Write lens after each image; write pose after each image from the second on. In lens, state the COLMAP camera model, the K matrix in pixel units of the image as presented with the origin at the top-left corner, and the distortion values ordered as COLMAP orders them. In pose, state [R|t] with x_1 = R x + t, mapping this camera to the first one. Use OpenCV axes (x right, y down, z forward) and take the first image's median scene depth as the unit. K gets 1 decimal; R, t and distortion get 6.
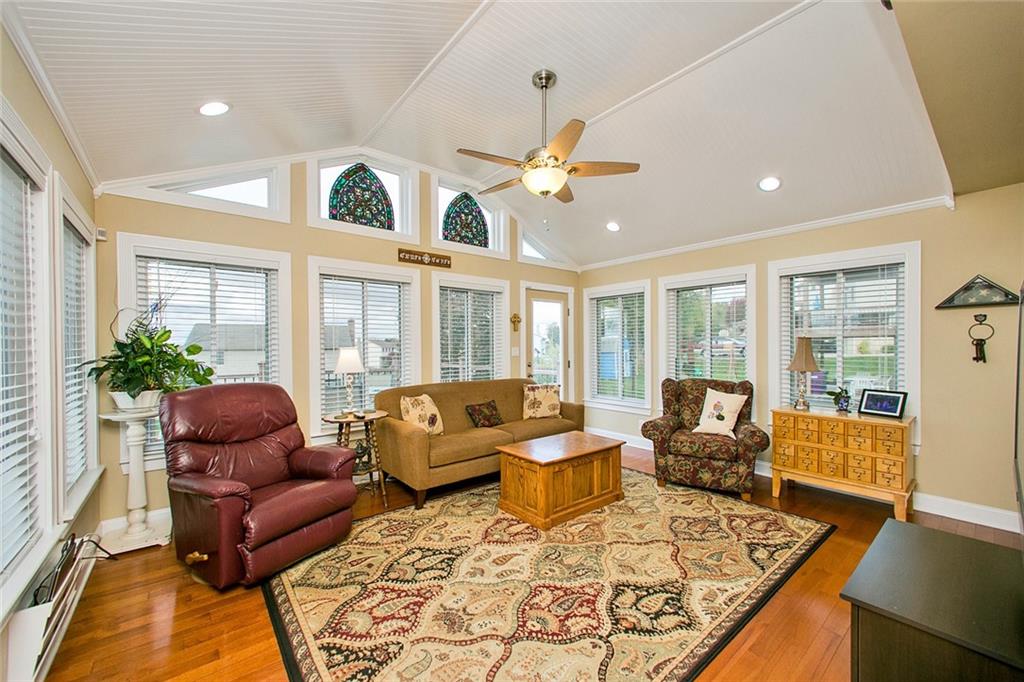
lens RADIAL K [[415.0, 0, 507.5], [0, 415.0, 343.7], [0, 0, 1]] dist [0.003903, 0.000258]
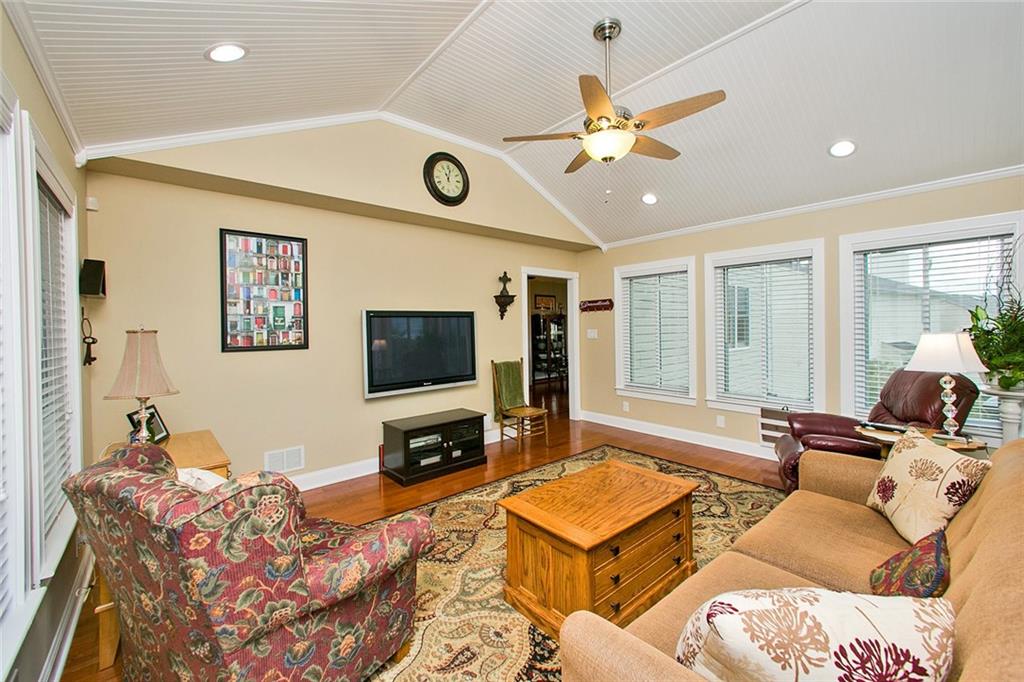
lens RADIAL K [[415.0, 0, 515.8], [0, 415.0, 334.2], [0, 0, 1]] dist [0.003903, 0.000258]
pose [[-0.998614, 0.024395, -0.046646, 0.393020], [0.023806, 0.999630, 0.013125, -0.009726], [0.046948, 0.011996, -0.998825, 2.214834]]
